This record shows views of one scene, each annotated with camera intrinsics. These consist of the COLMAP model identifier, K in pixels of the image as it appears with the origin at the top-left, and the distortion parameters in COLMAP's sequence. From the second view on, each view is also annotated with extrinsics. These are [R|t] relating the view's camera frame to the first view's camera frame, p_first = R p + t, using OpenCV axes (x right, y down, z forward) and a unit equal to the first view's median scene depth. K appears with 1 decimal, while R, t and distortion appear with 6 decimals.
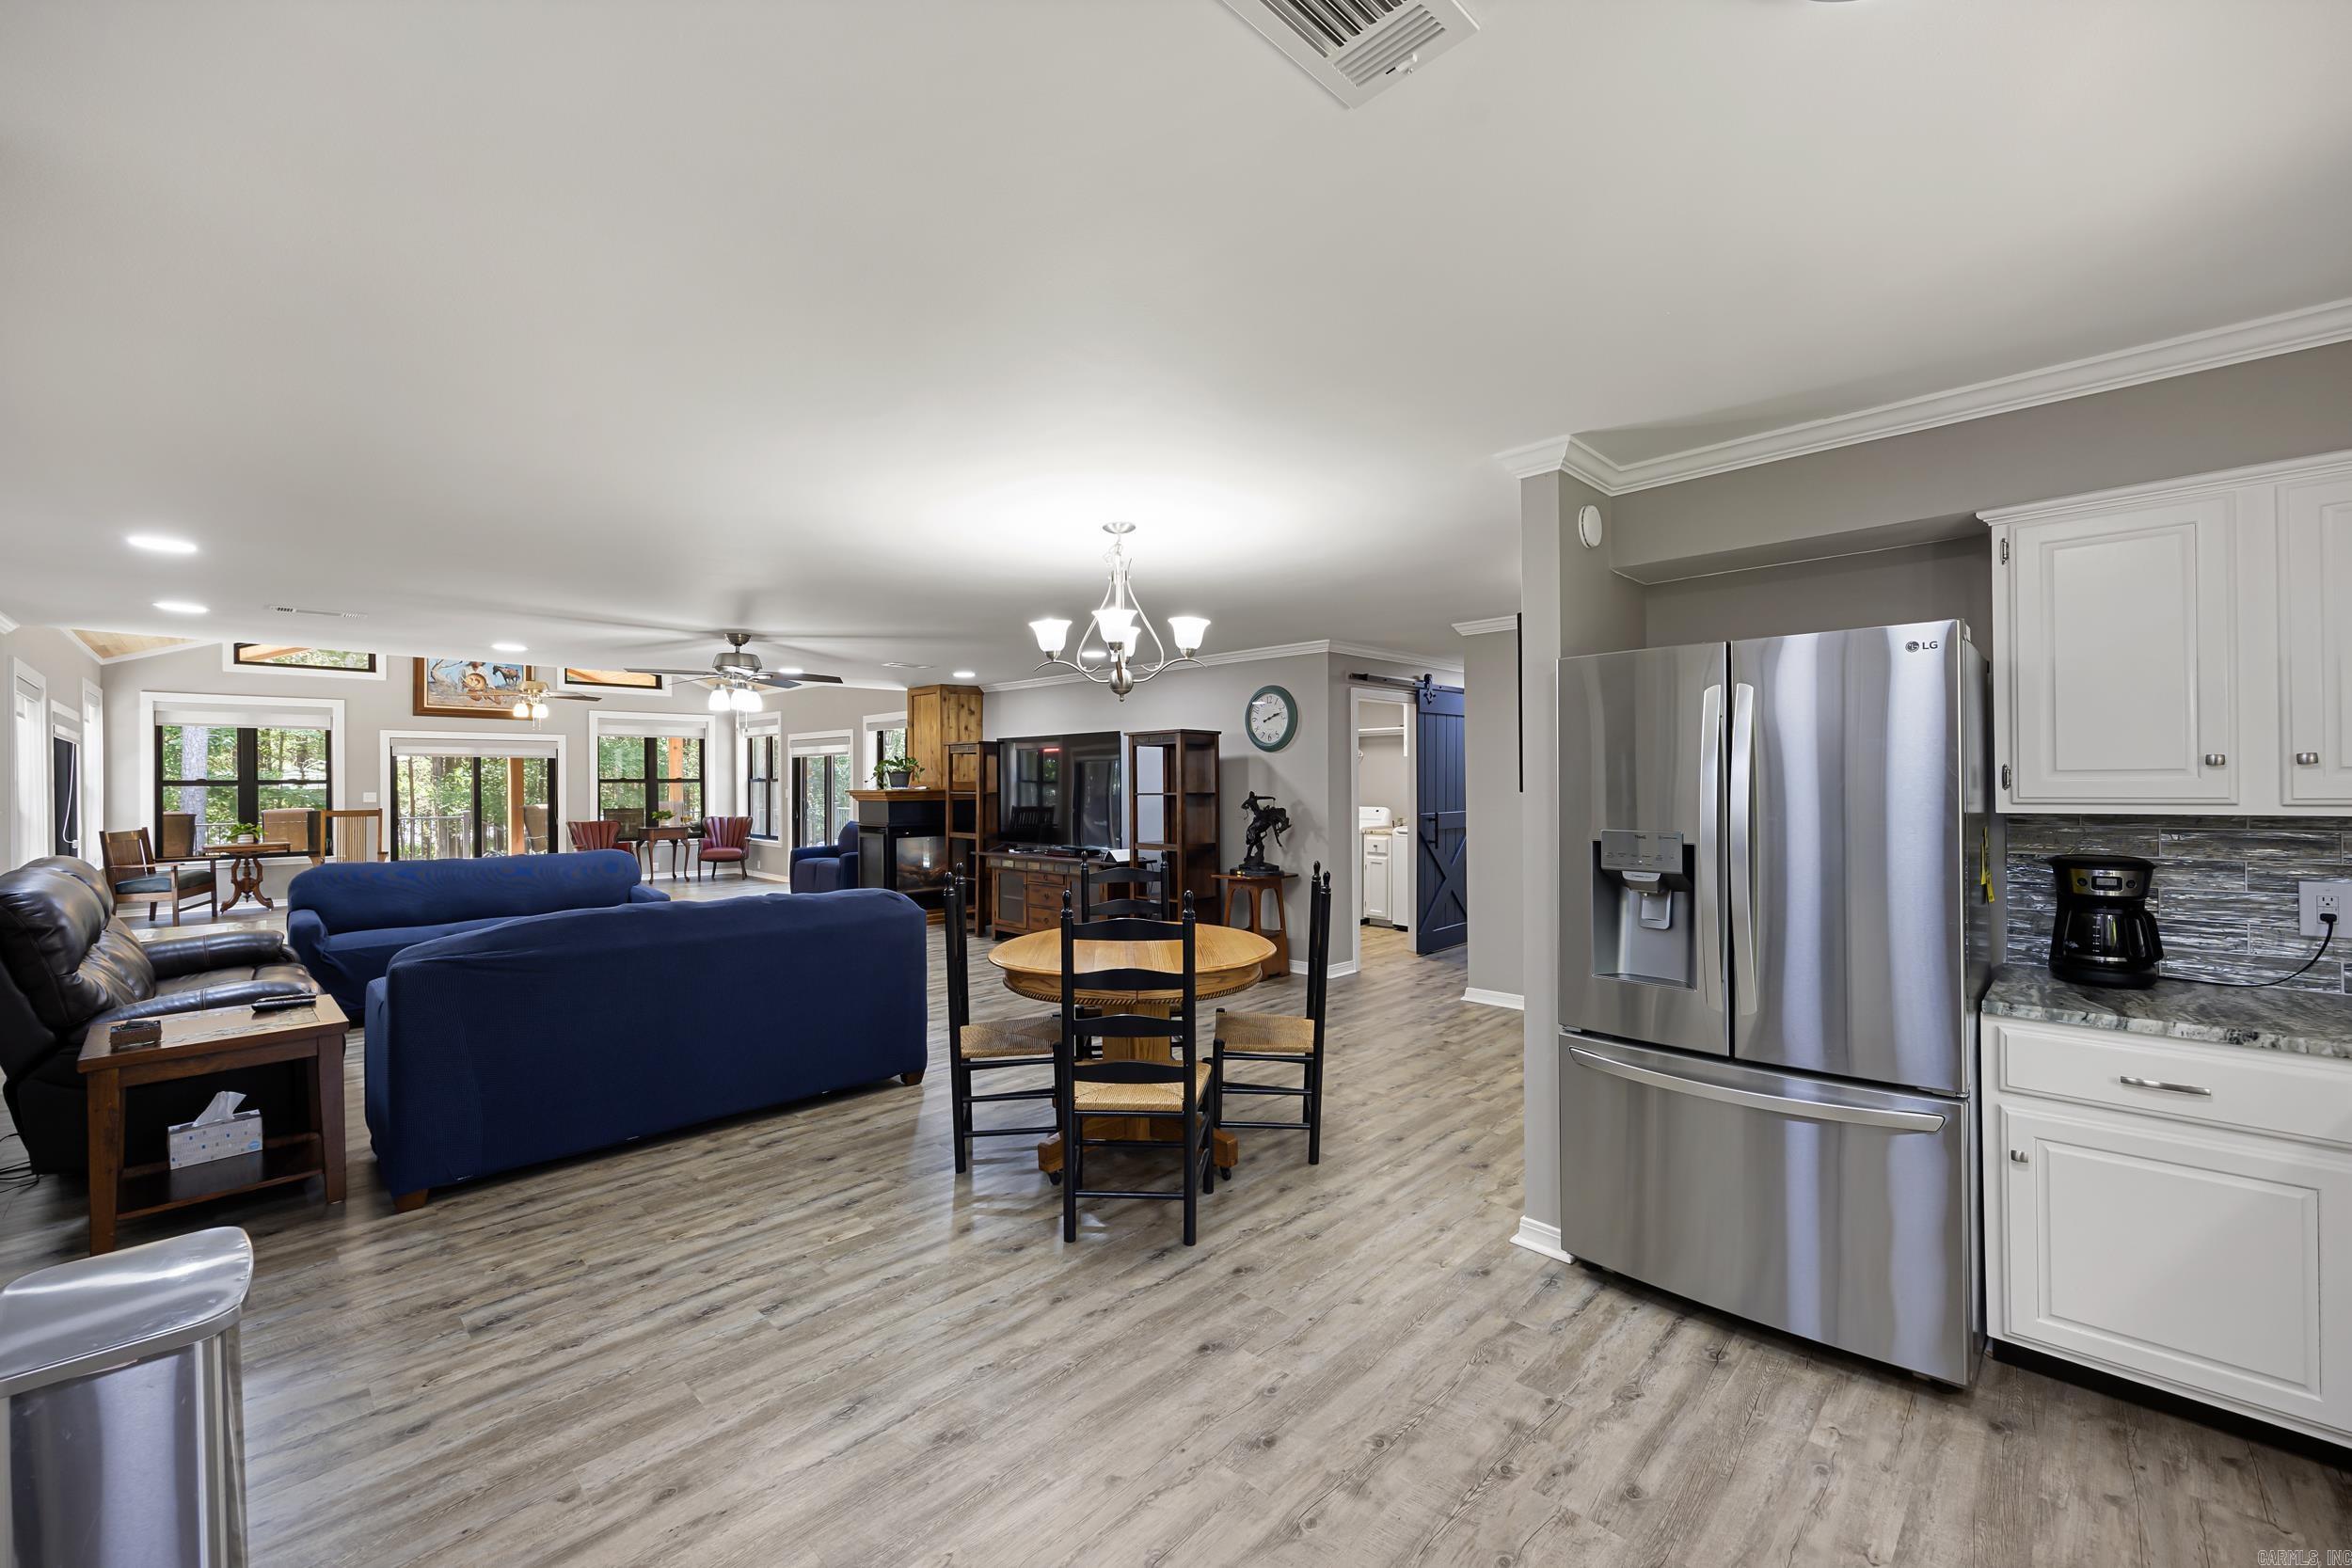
lens RADIAL K [[945.3, 0, 1181.9], [0, 945.3, 777.8], [0, 0, 1]] dist [-0.003778, -0.000259]
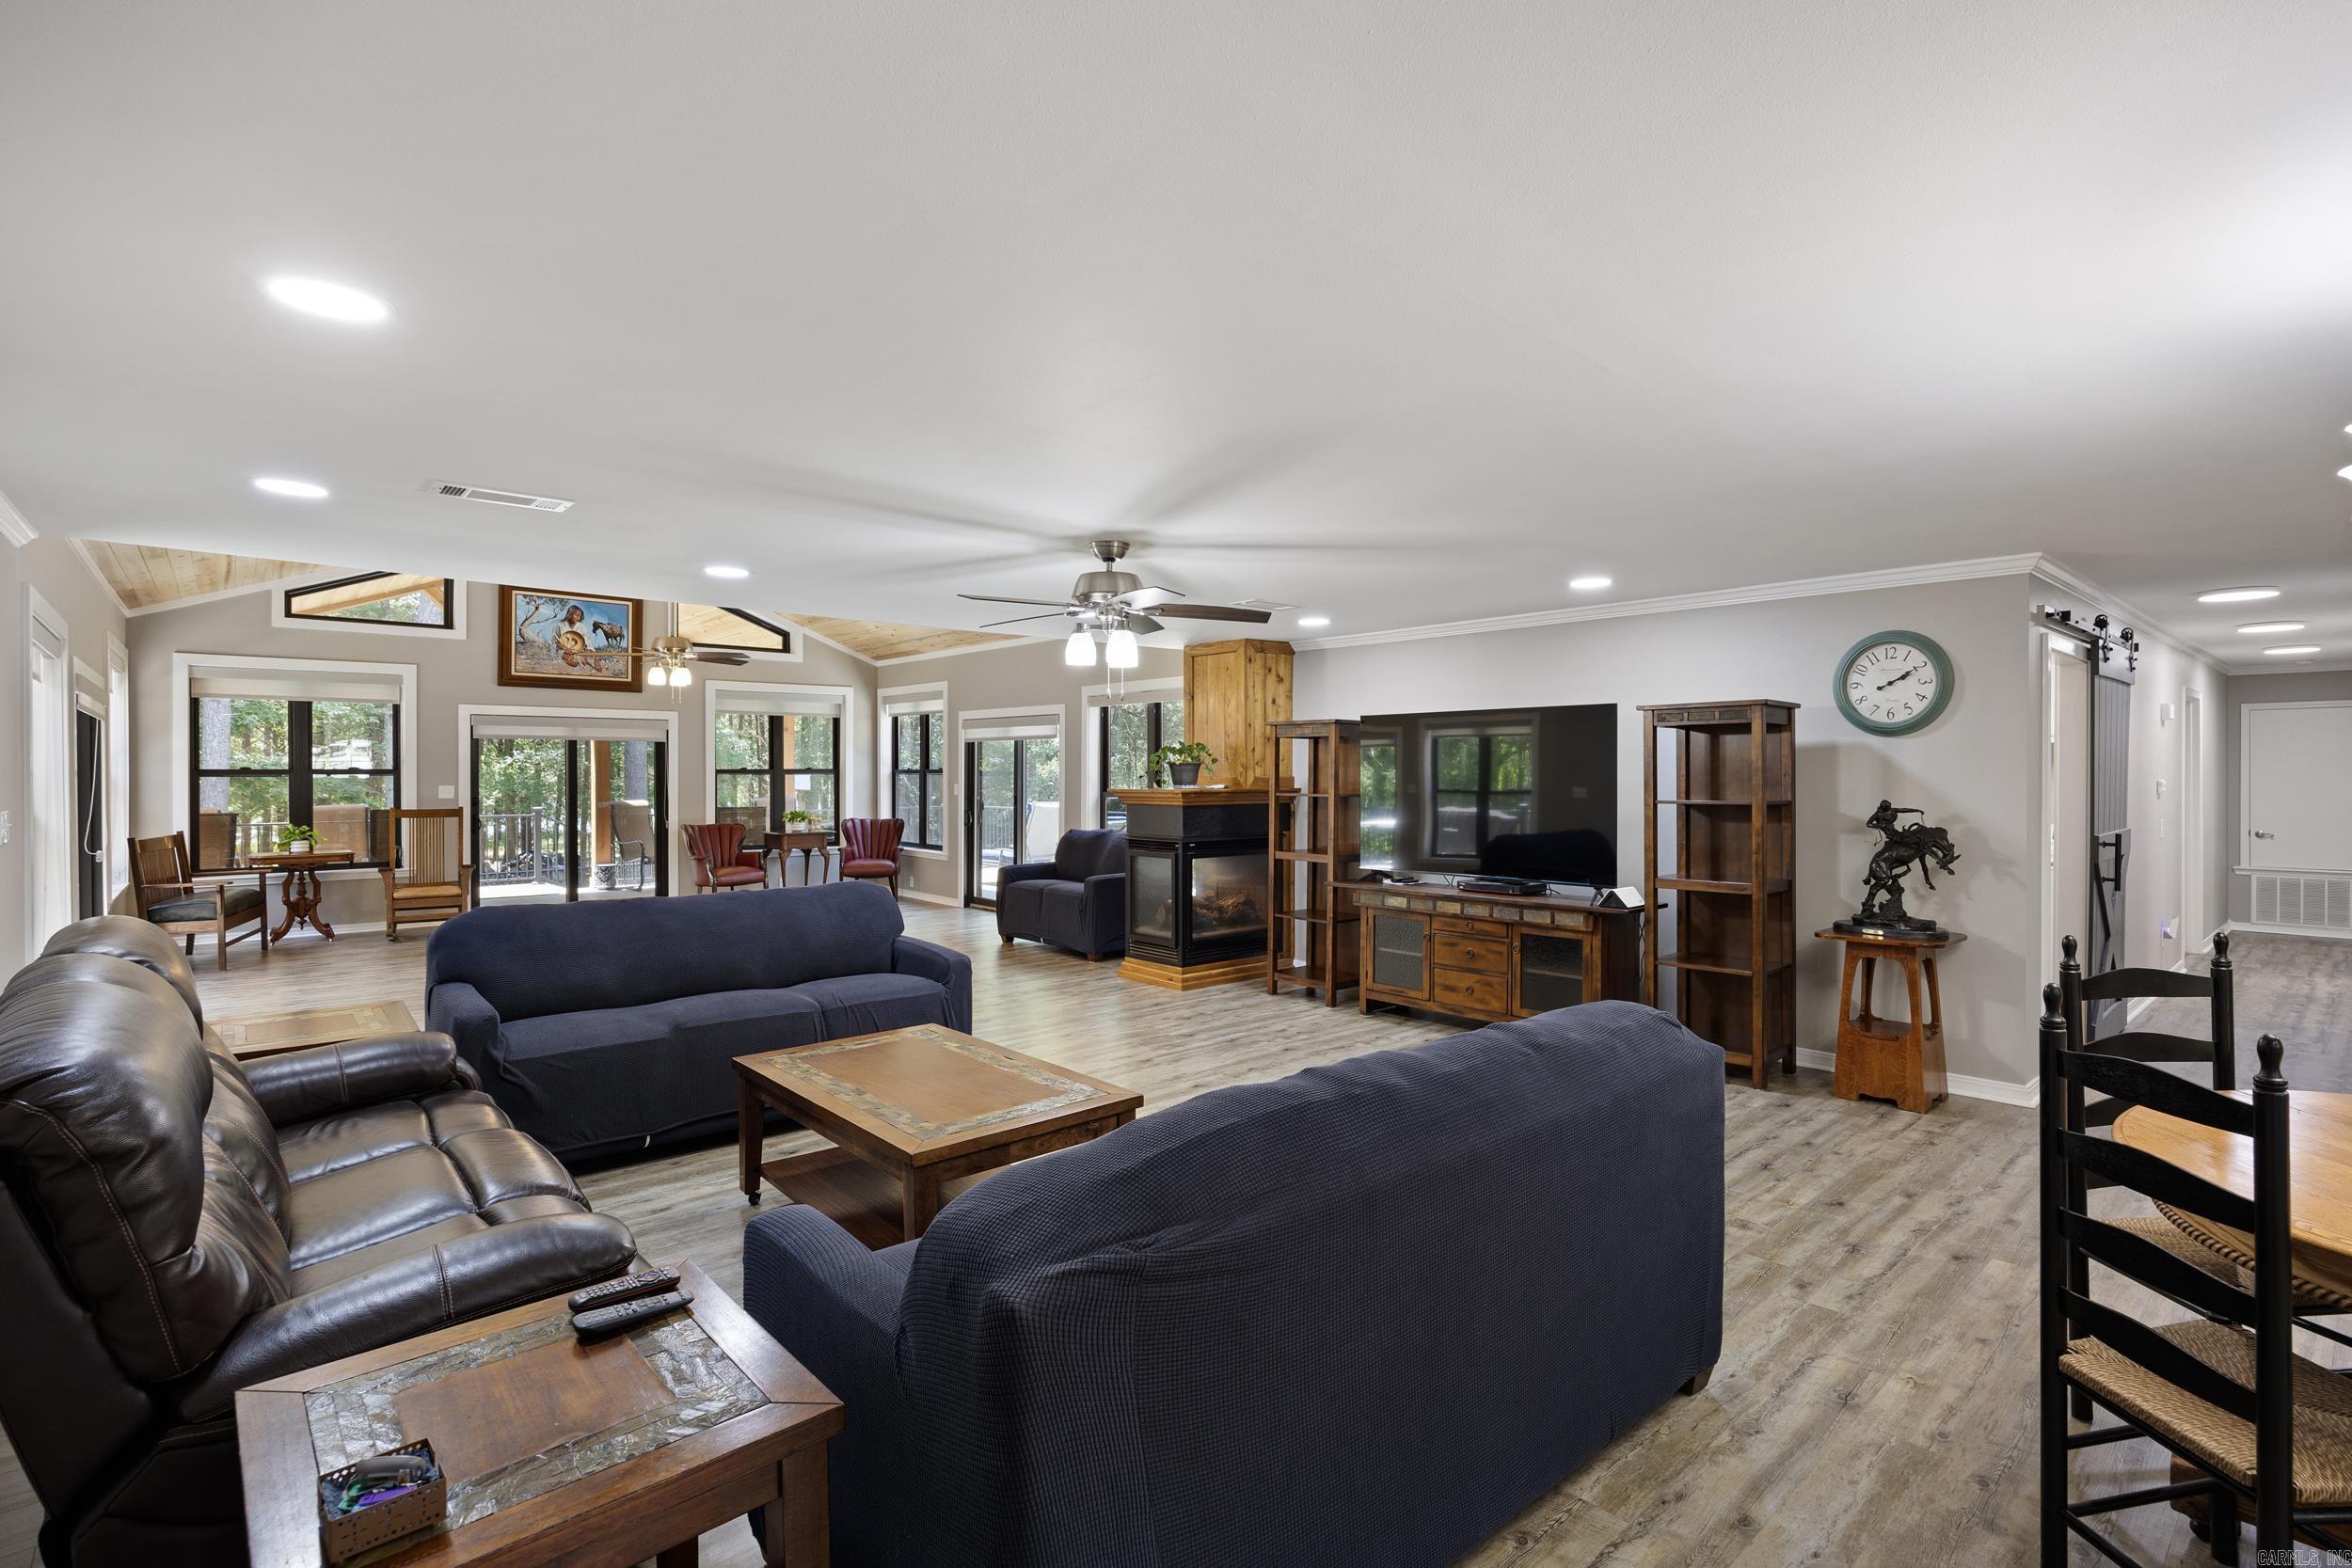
lens RADIAL K [[1086.6, 0, 1183.2], [0, 1086.6, 771.5], [0, 0, 1]] dist [-0.010785, -0.000530]
pose [[0.997880, 0.005896, -0.064820, -0.237629], [-0.005643, 0.999976, 0.004073, -0.003422], [0.064843, -0.003699, 0.997889, 0.185634]]
